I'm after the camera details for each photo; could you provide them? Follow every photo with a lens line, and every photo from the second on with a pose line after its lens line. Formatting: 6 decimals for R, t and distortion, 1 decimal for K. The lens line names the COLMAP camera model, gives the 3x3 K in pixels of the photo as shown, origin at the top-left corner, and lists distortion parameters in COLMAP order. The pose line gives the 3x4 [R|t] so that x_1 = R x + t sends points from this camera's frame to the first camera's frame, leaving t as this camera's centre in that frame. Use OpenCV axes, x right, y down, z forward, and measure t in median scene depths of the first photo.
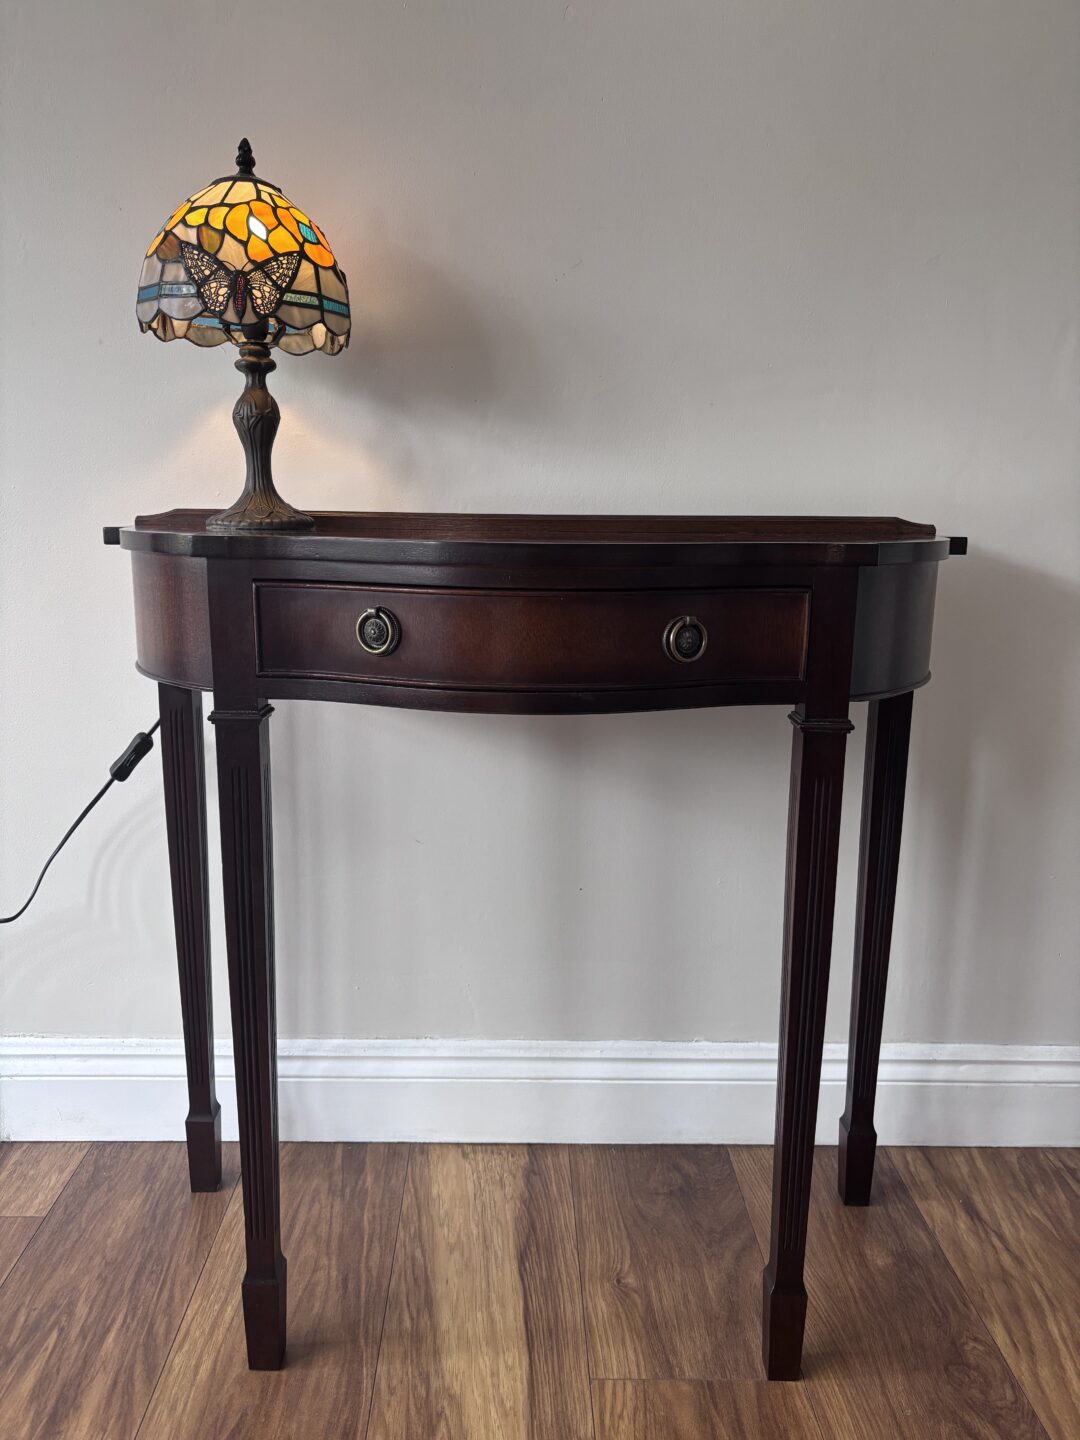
lens RADIAL K [[1102.9, 0, 522.6], [0, 1102.9, 735.8], [0, 0, 1]] dist [0.029824, -0.048959]
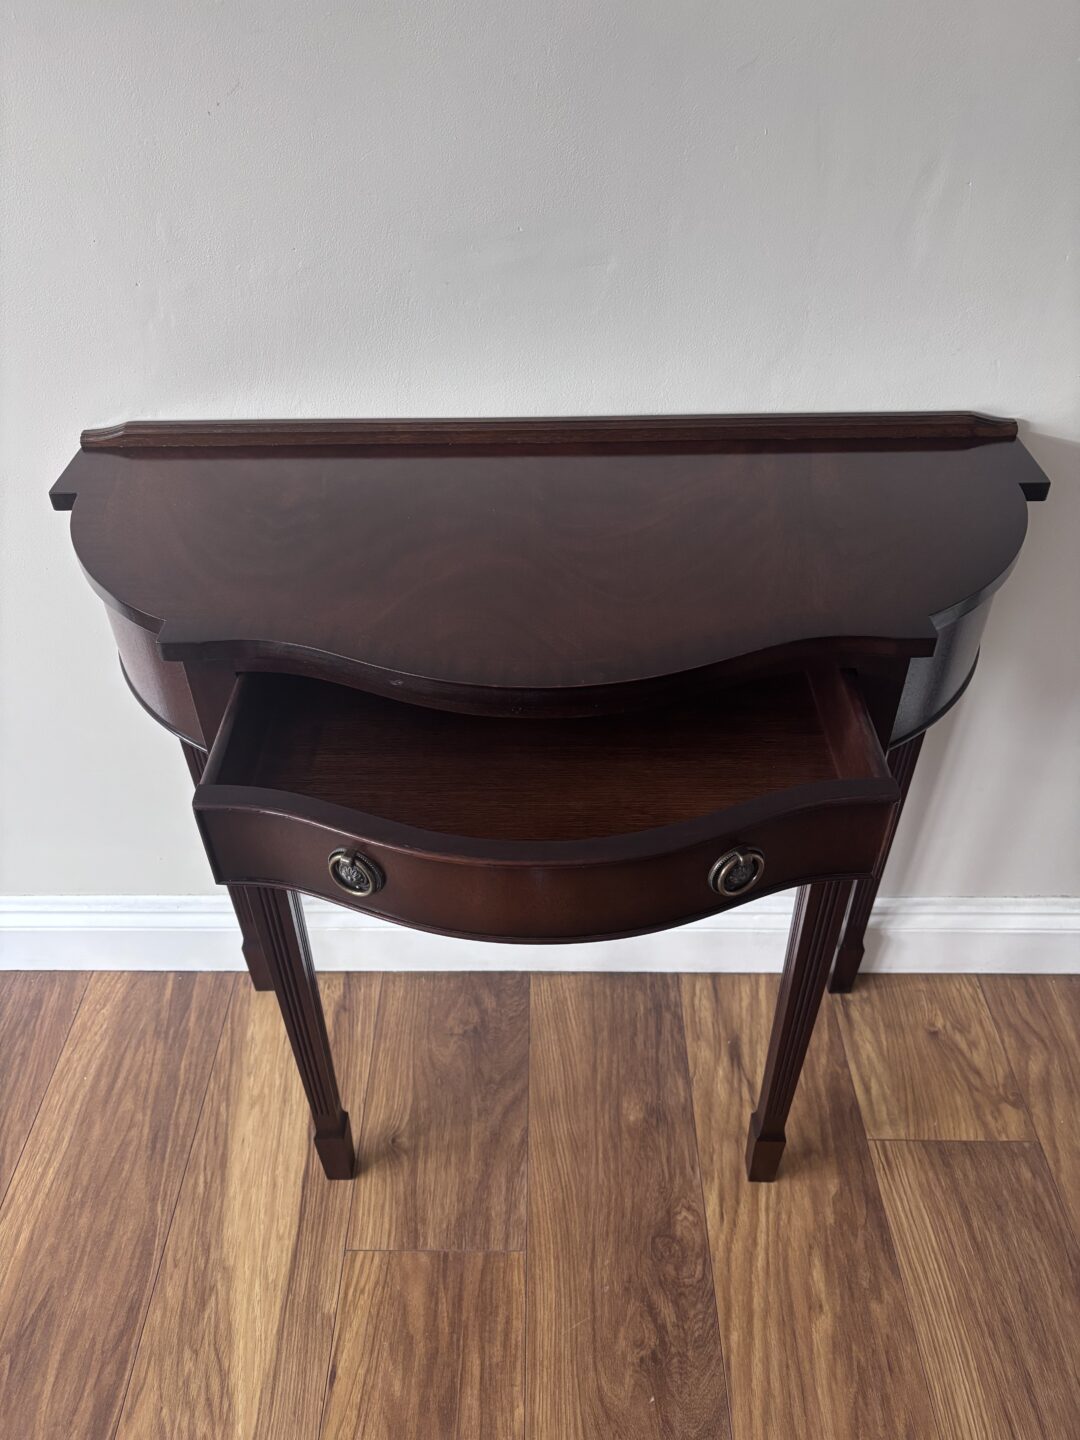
lens RADIAL K [[1102.9, 0, 532.1], [0, 1102.9, 724.8], [0, 0, 1]] dist [0.029824, -0.048959]
pose [[0.999466, -0.003708, -0.032460, 0.252200], [0.018200, 0.888294, 0.458915, -0.381796], [0.027133, -0.459261, 0.887887, 0.180887]]
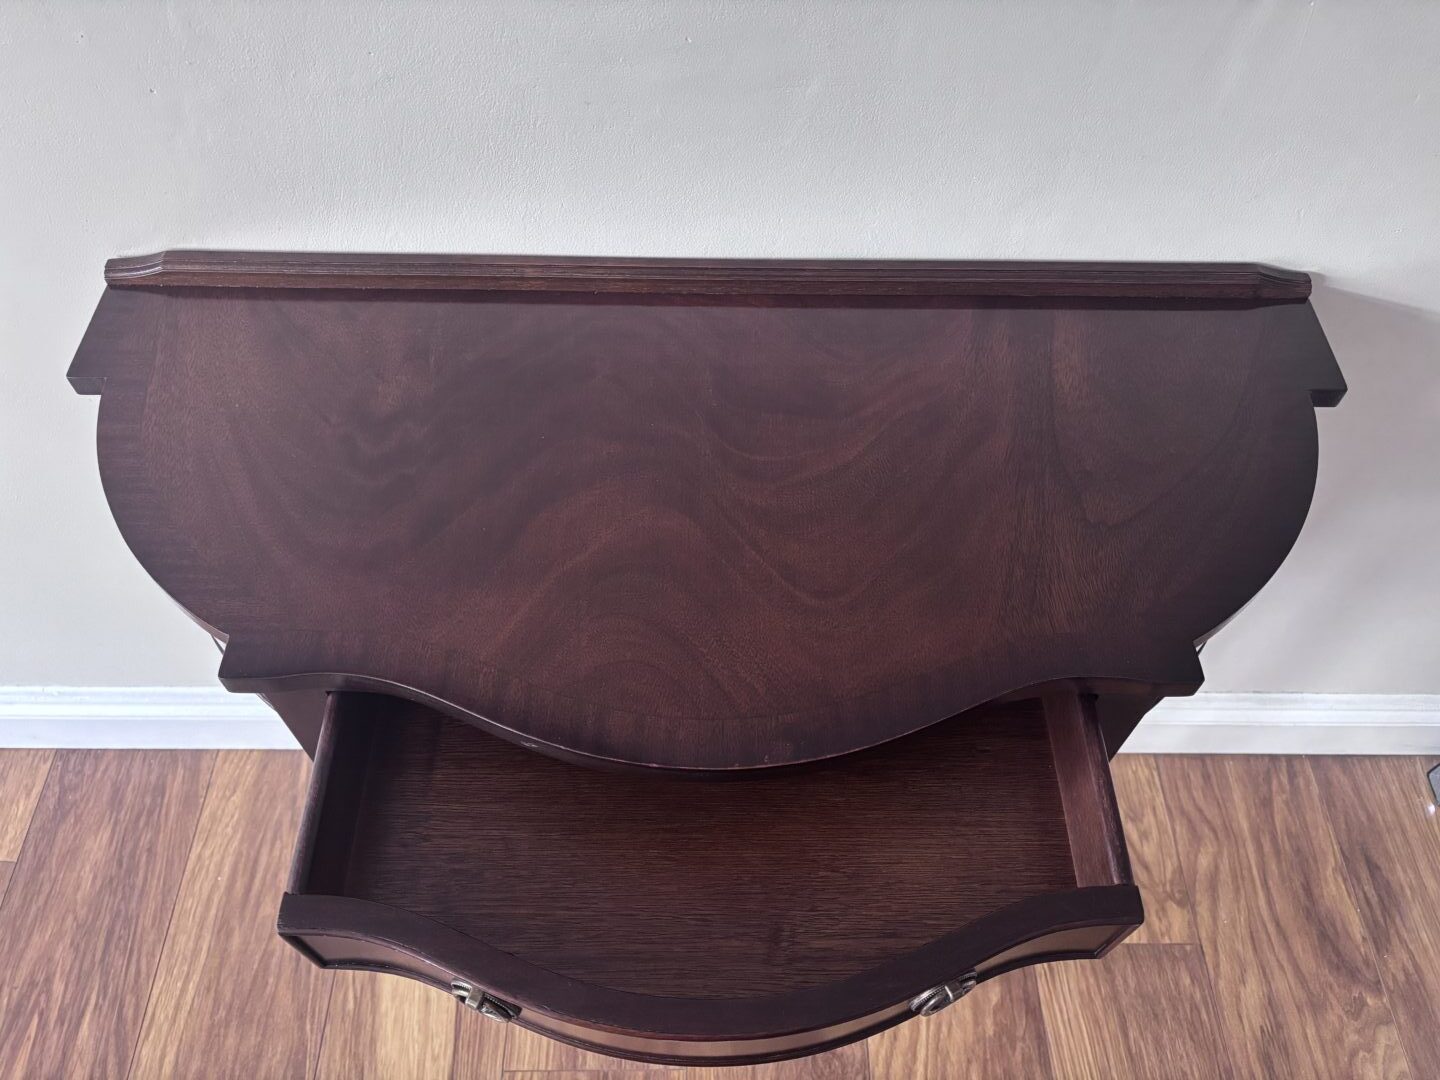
lens RADIAL K [[1102.9, 0, 746.2], [0, 1102.9, 557.7], [0, 0, 1]] dist [0.029824, -0.048959]
pose [[0.999749, 0.012414, 0.018674, 0.242091], [-0.021821, 0.730451, 0.682616, -0.516337], [-0.005167, -0.682852, 0.730538, 0.434323]]
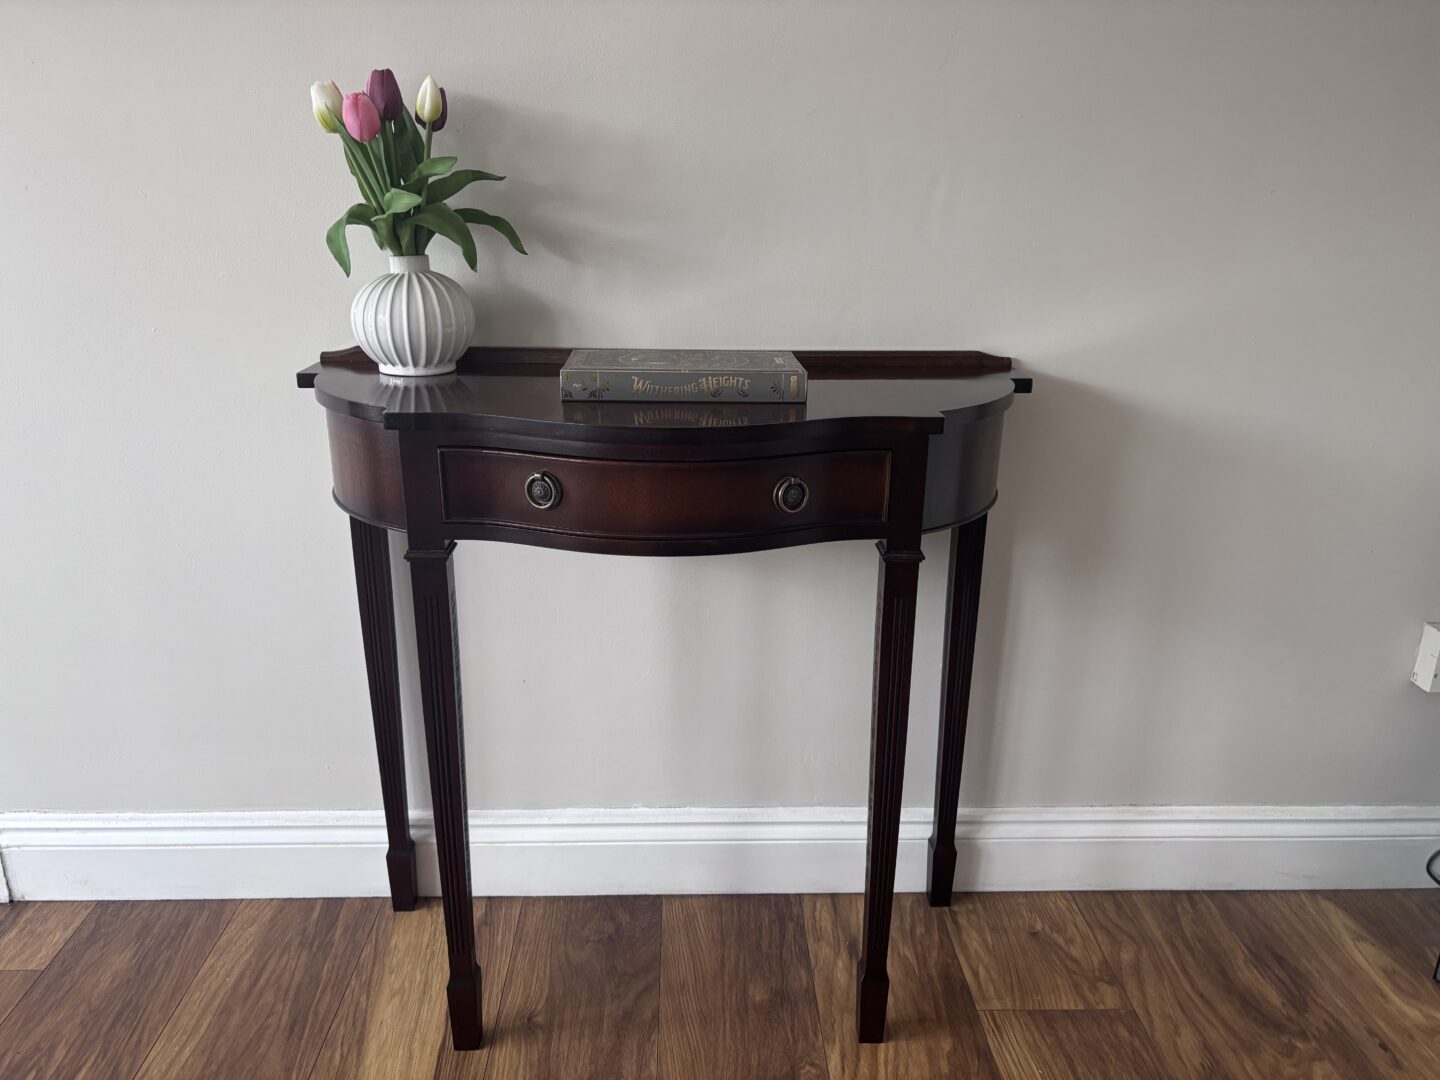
lens RADIAL K [[1102.9, 0, 741.8], [0, 1102.9, 553.5], [0, 0, 1]] dist [0.029824, -0.048959]
pose [[0.999311, -0.003260, 0.036977, 0.256045], [-0.000758, 0.994135, 0.108147, -0.122014], [-0.037113, -0.108101, 0.993447, -0.120081]]
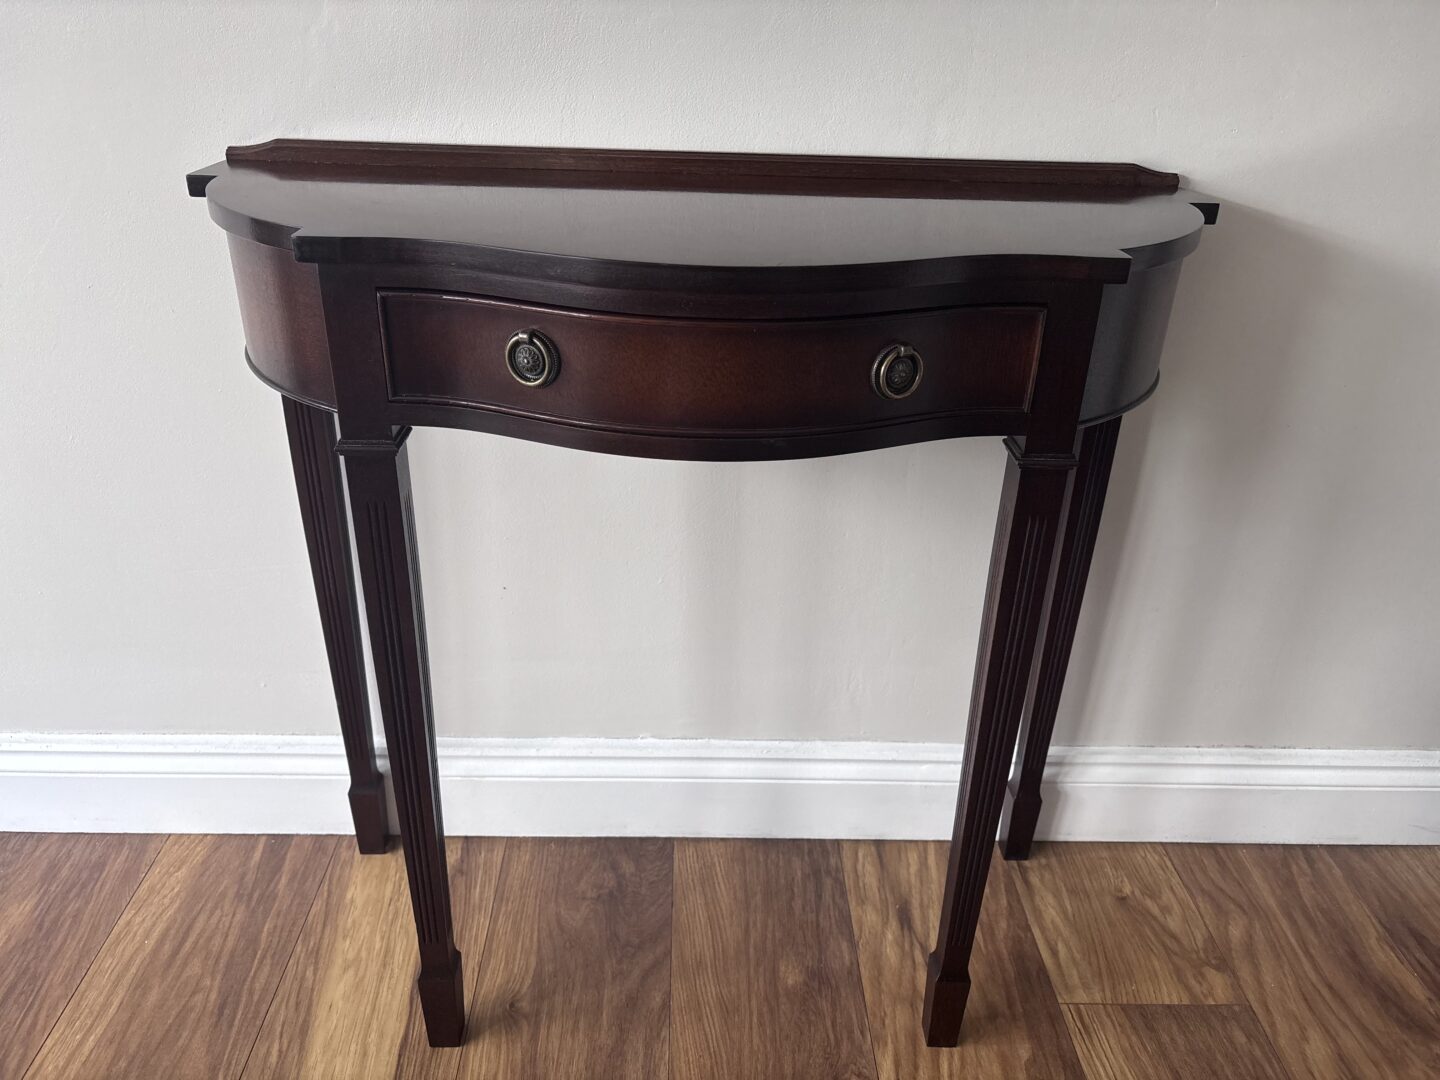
lens RADIAL K [[1102.9, 0, 732.7], [0, 1102.9, 557.3], [0, 0, 1]] dist [0.029824, -0.048959]
pose [[0.999520, 0.012961, 0.028135, 0.233115], [-0.019773, 0.966112, 0.257366, -0.128271], [-0.023846, -0.257798, 0.965904, 0.156019]]
